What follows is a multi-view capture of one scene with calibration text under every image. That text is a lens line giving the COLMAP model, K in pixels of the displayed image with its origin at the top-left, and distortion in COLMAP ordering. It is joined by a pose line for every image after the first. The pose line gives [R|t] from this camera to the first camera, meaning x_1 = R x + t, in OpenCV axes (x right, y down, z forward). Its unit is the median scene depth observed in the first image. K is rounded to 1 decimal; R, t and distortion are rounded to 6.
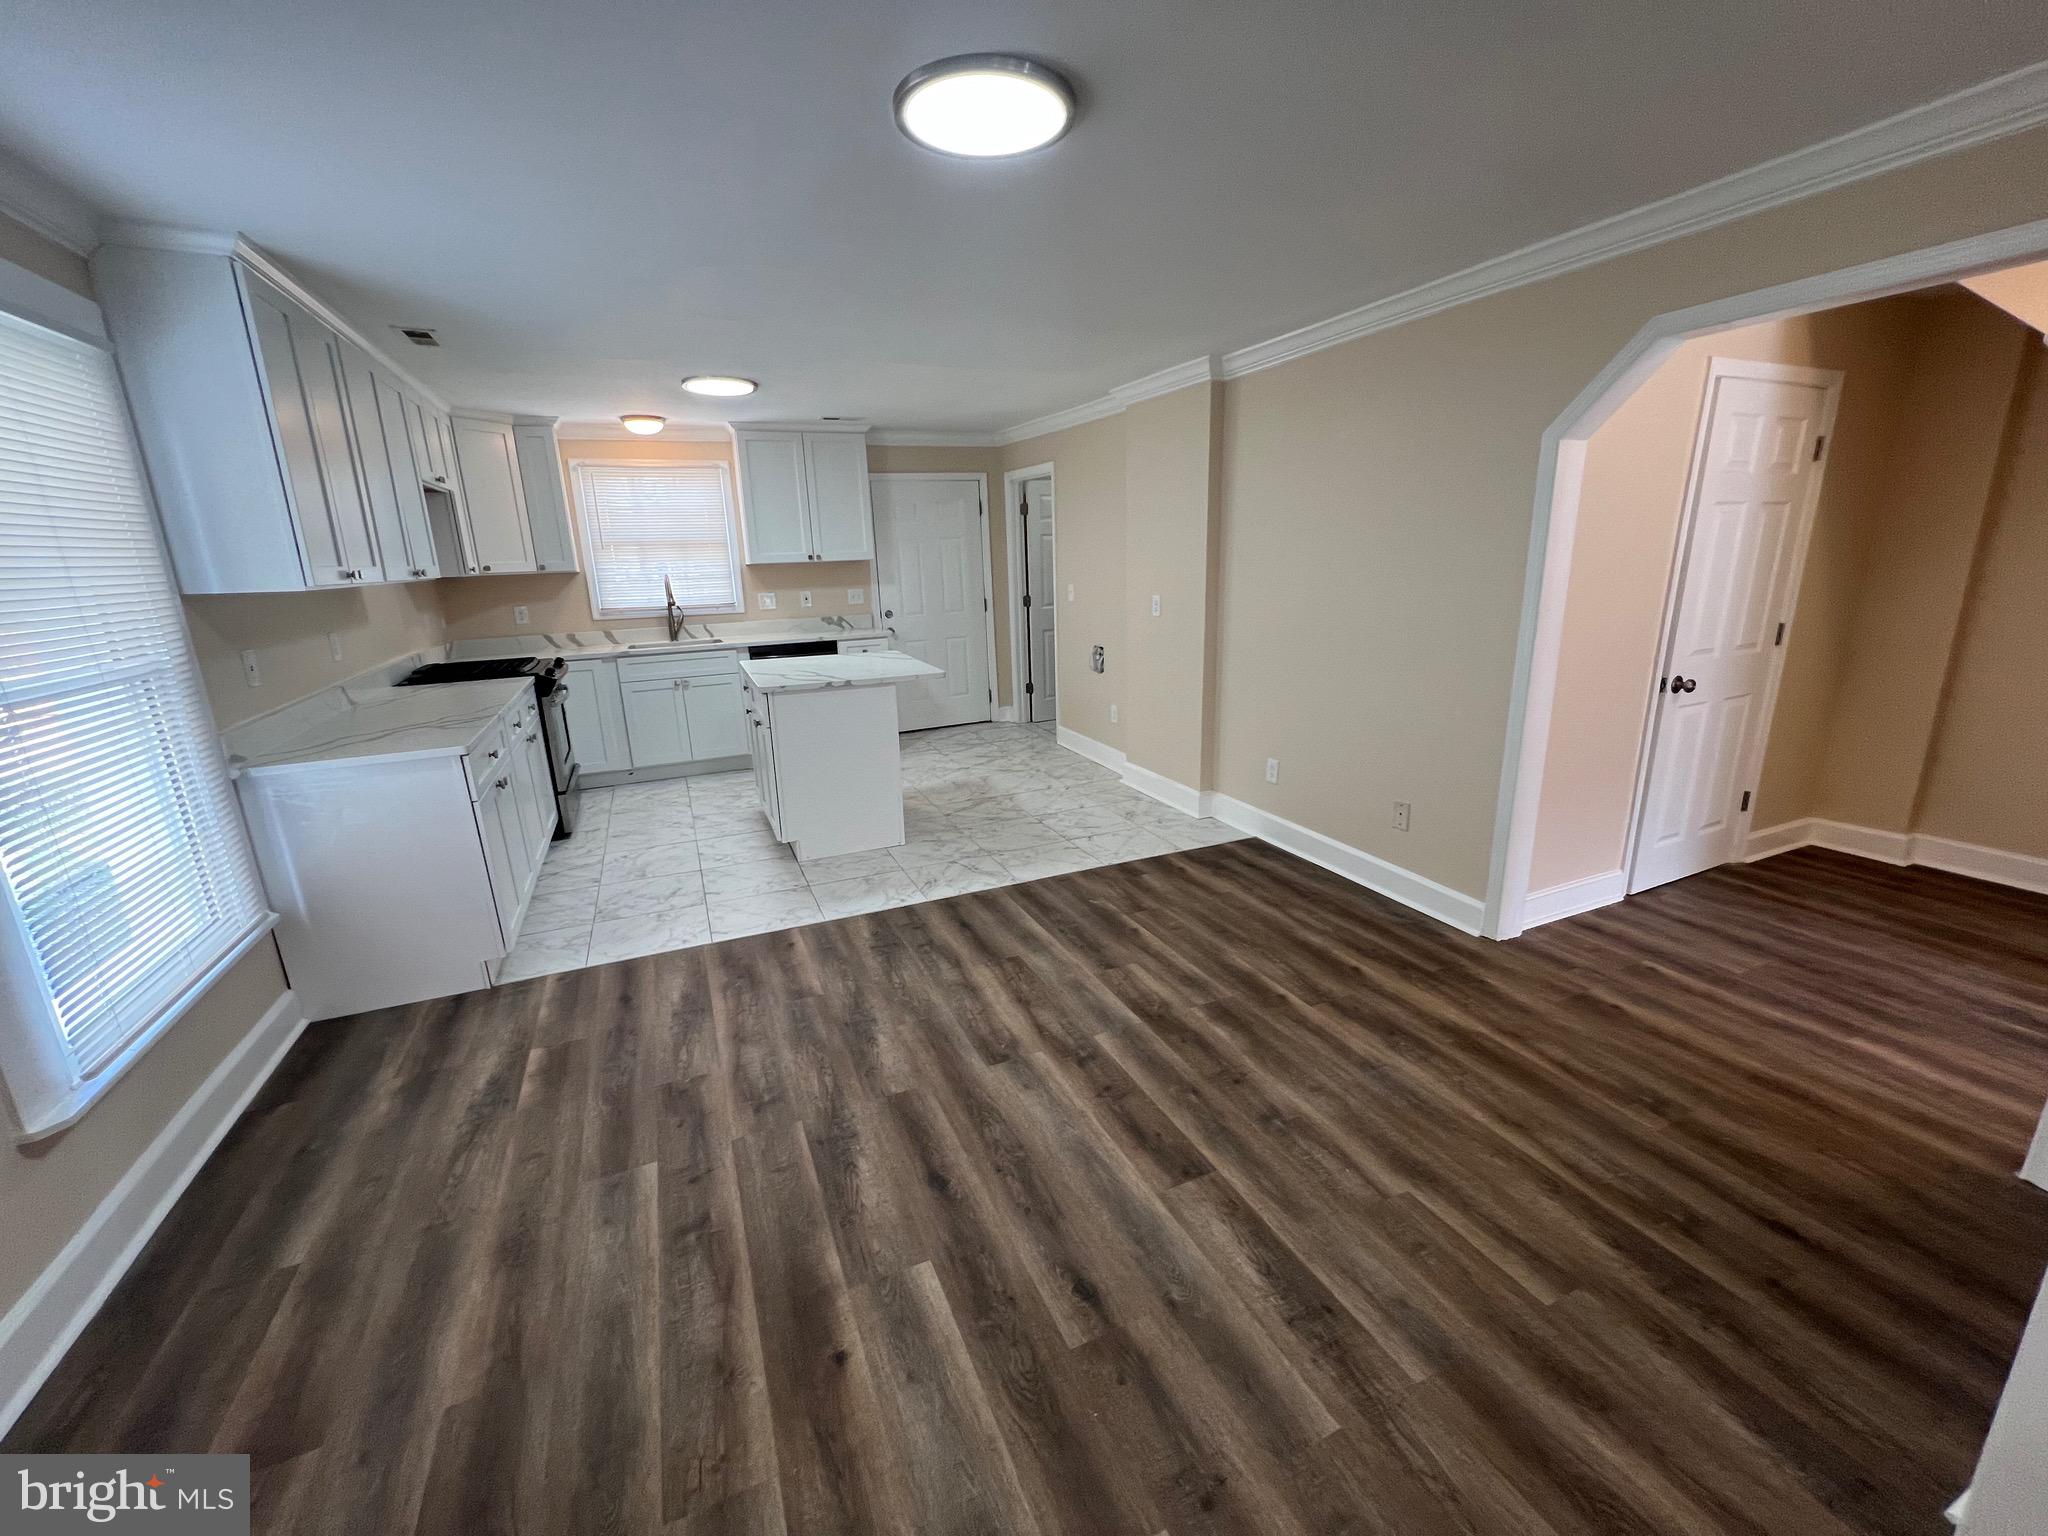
lens RADIAL K [[818.0, 0, 1018.8], [0, 818.0, 764.2], [0, 0, 1]] dist [-0.000502, -0.000052]
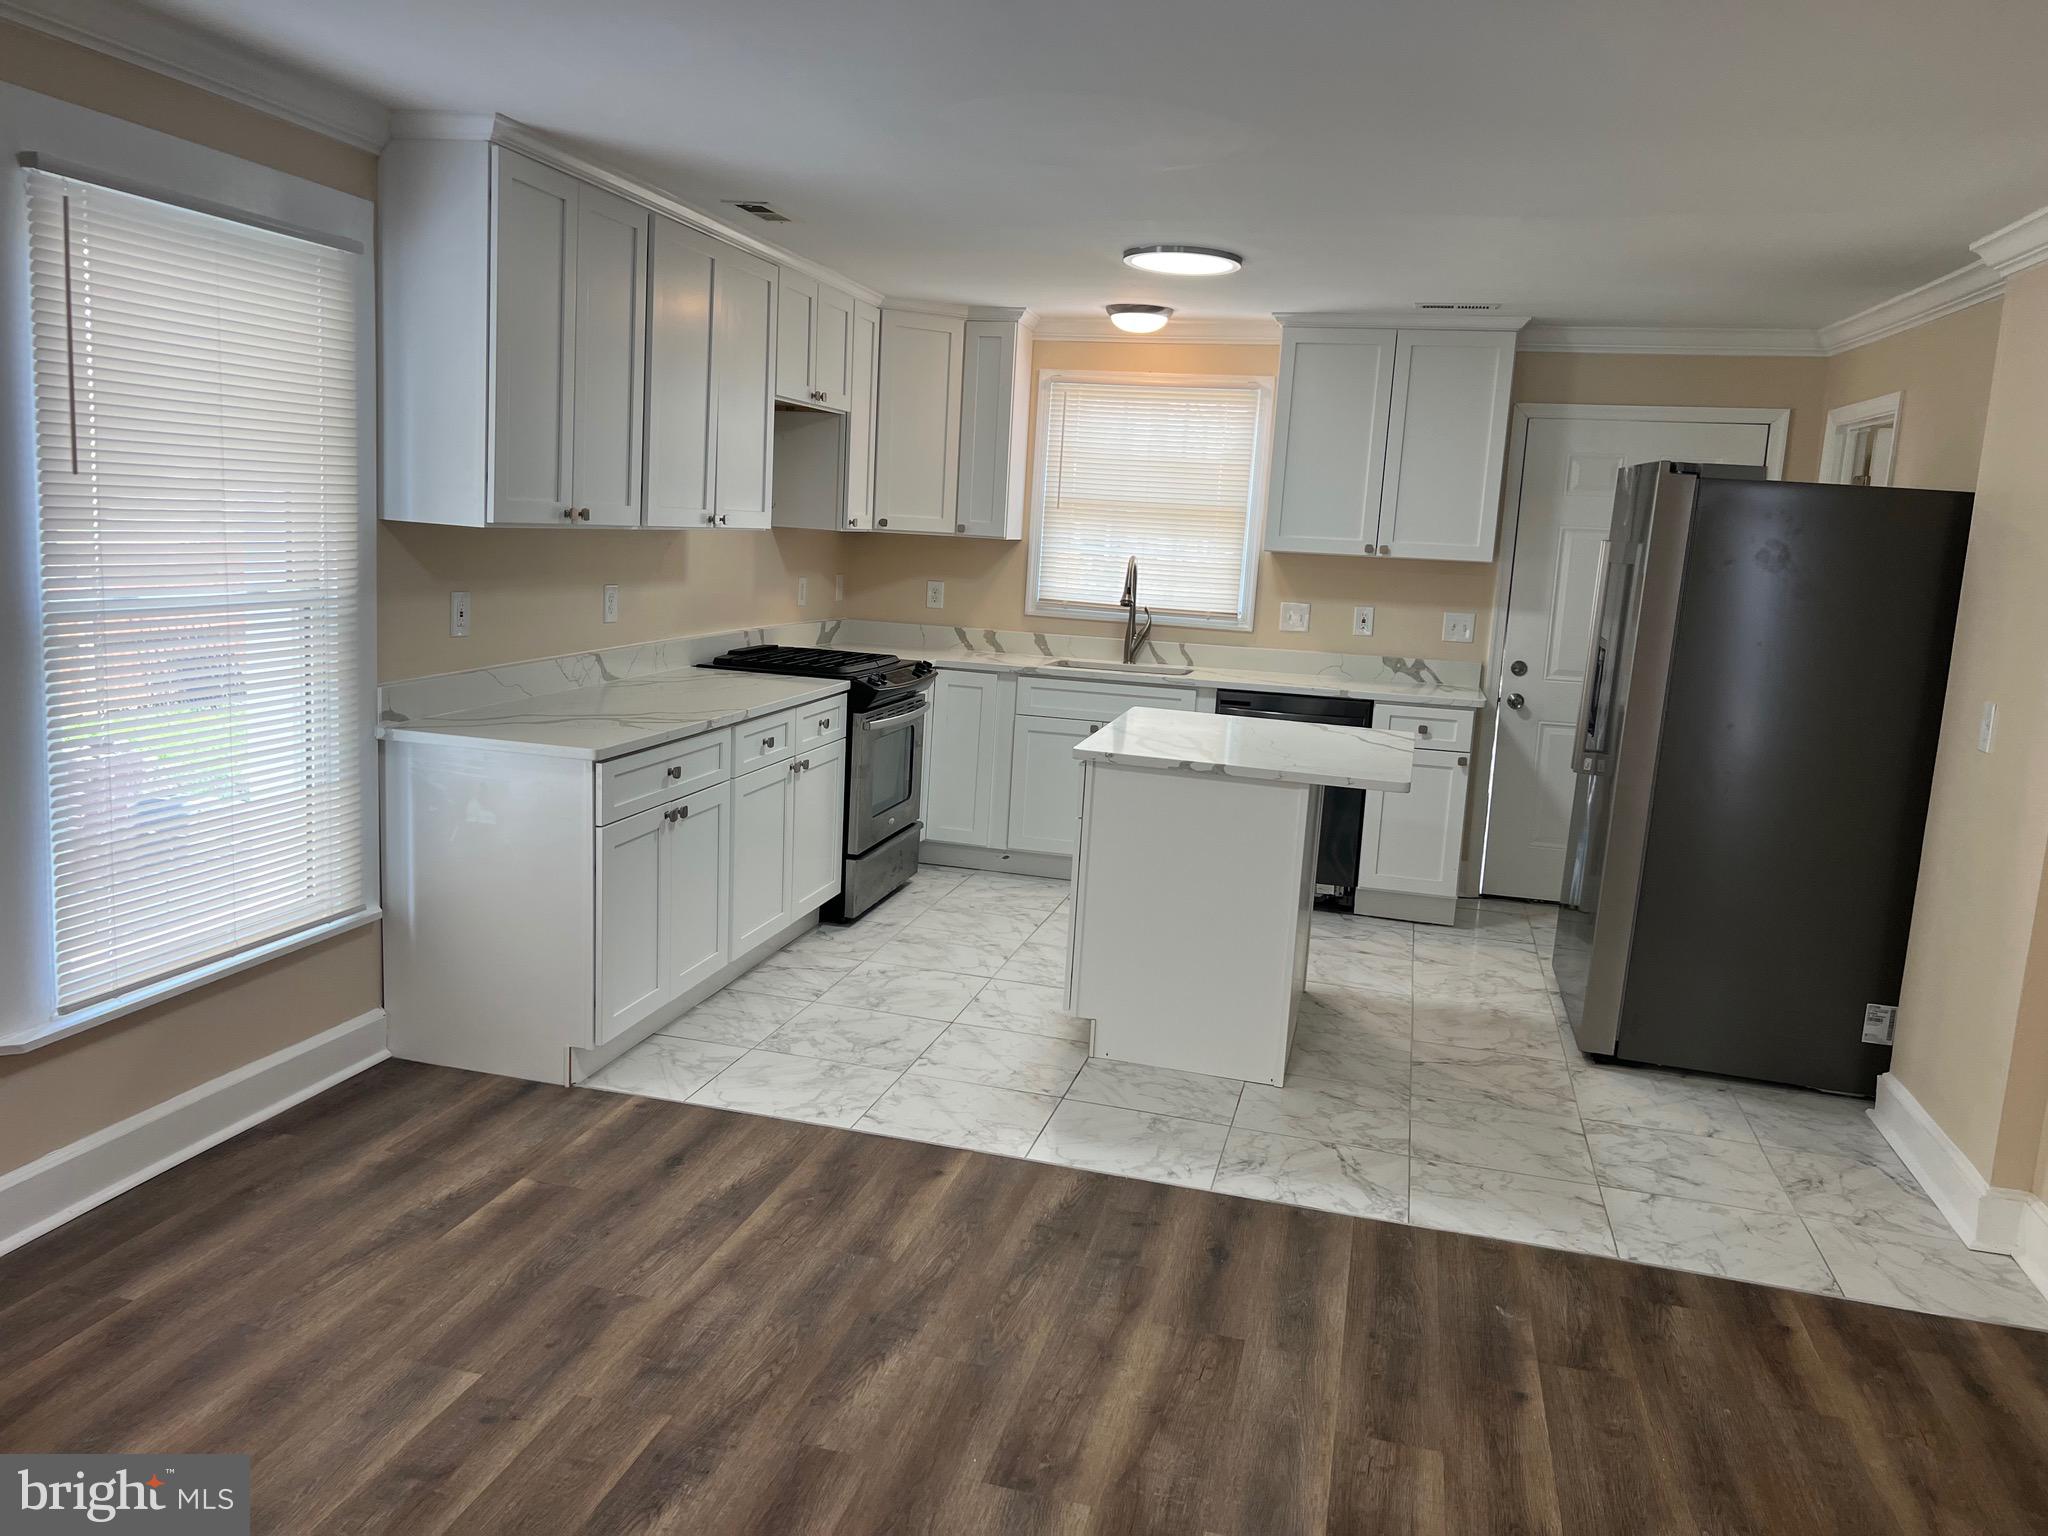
lens RADIAL K [[1535.3, 0, 1013.9], [0, 1535.3, 761.0], [0, 0, 1]] dist [0.075647, -0.093320]
pose [[0.782376, 0.172416, -0.598465, 0.381058], [-0.234026, 0.971884, -0.025947, -0.053856], [0.577165, 0.160356, 0.800729, 0.084020]]
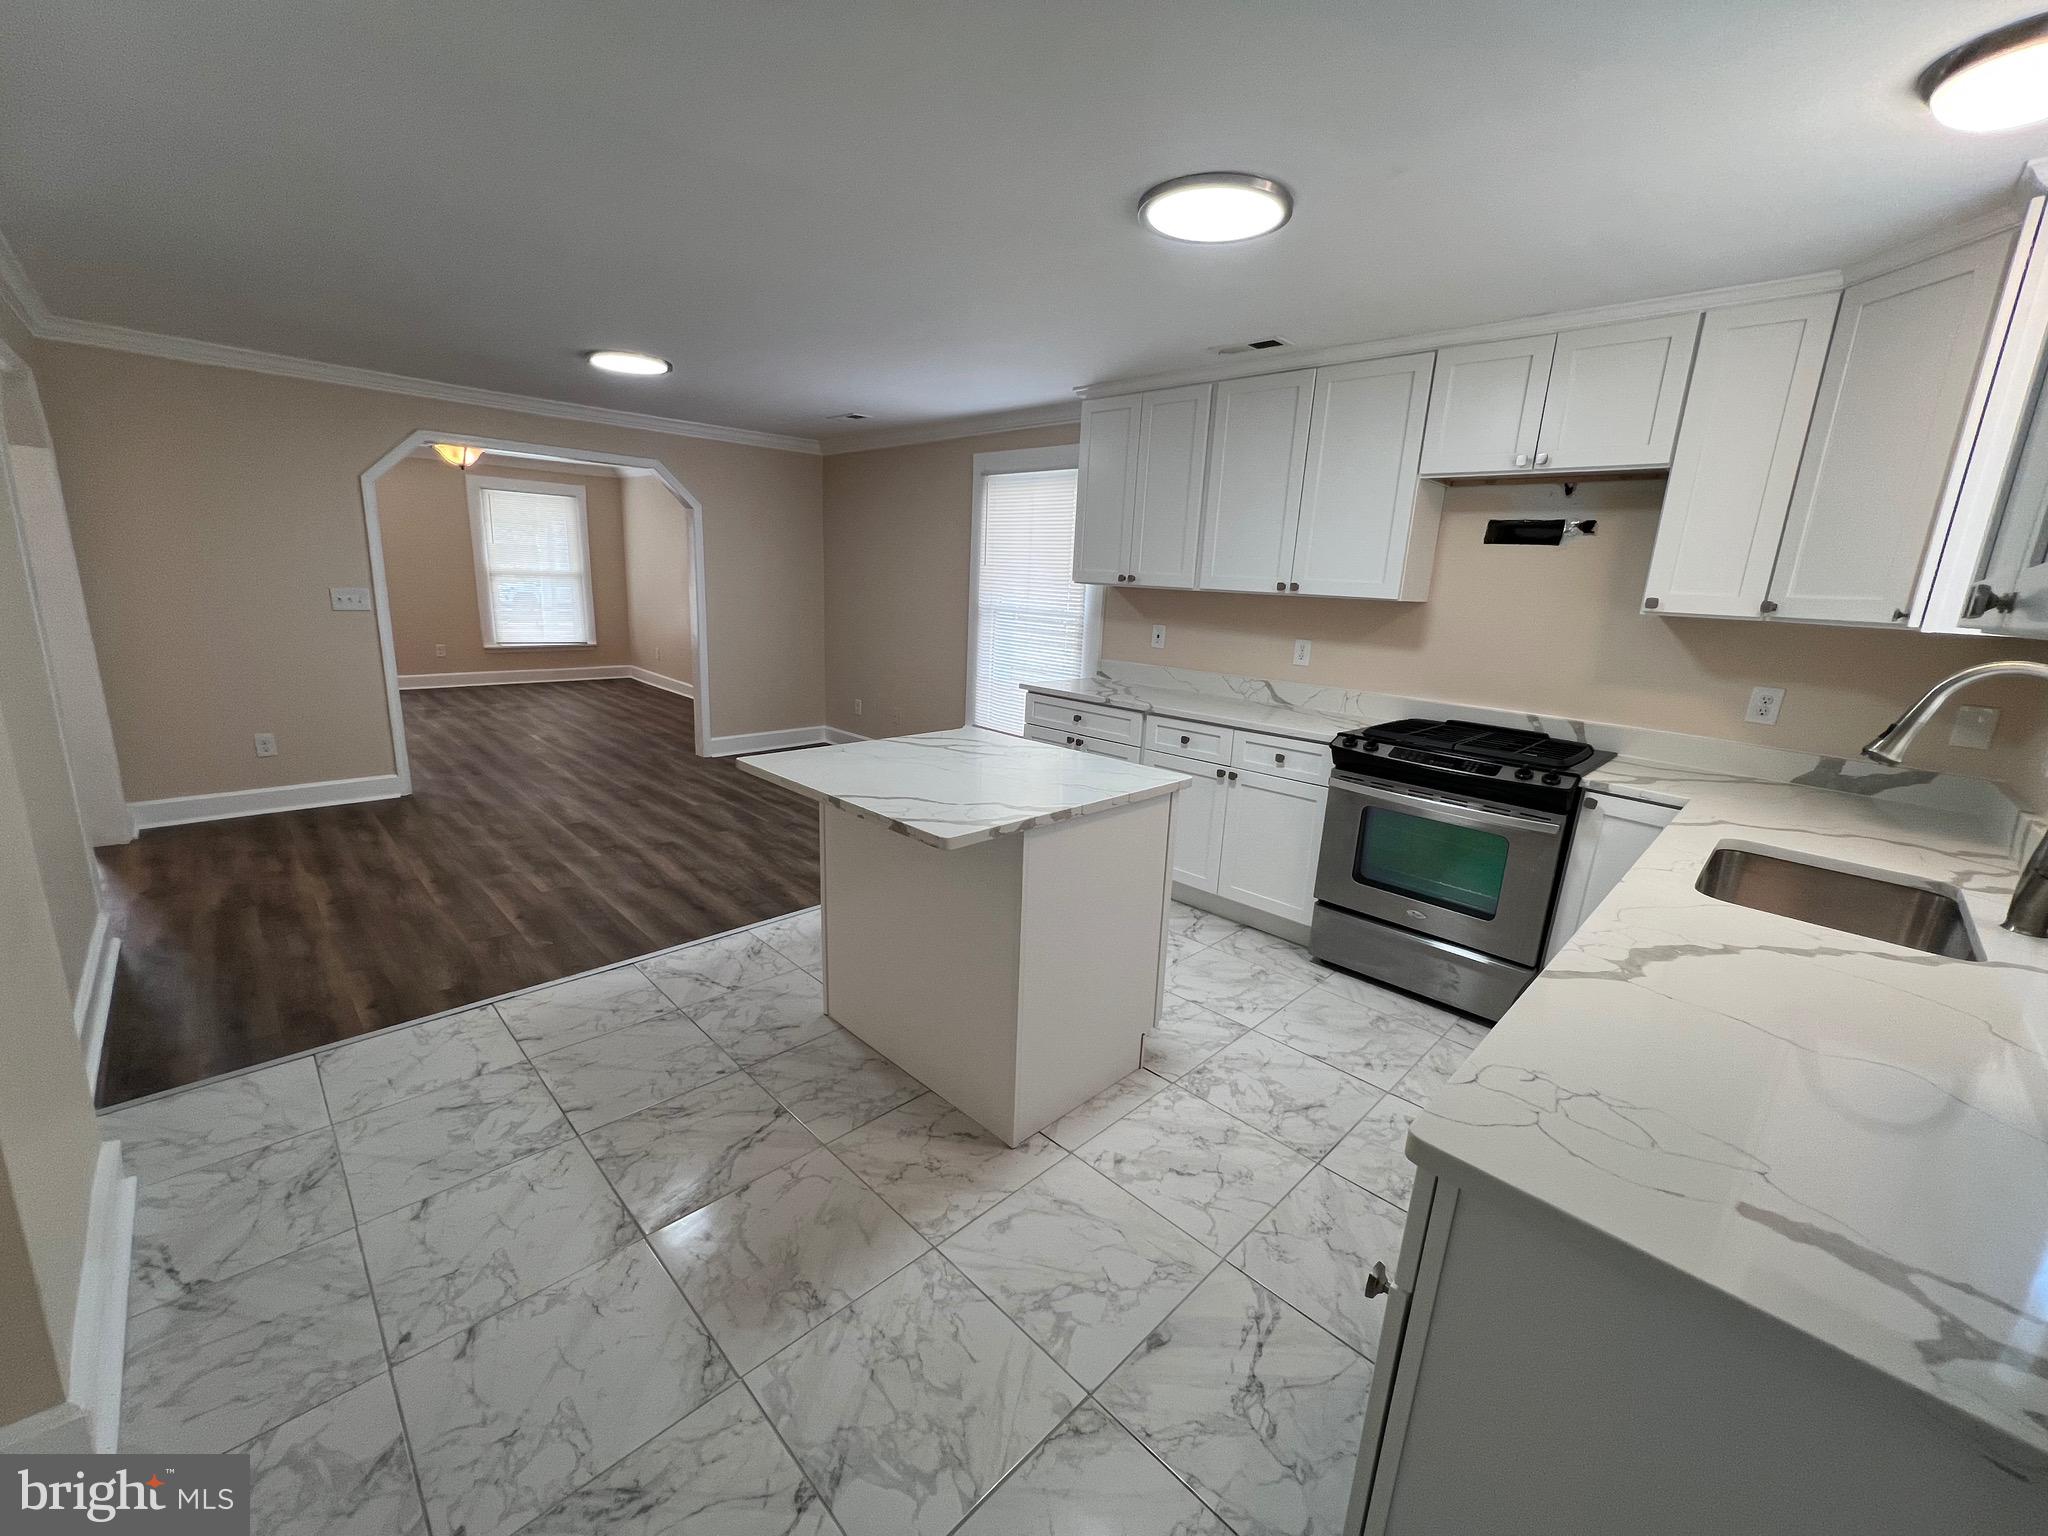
lens RADIAL K [[818.0, 0, 1018.8], [0, 818.0, 764.2], [0, 0, 1]] dist [-0.000502, -0.000052]
pose [[-0.933636, 0.065846, -0.352120, -0.092531], [-0.110127, 0.882600, 0.457044, -0.503059], [0.340875, 0.465491, -0.816776, 1.964197]]
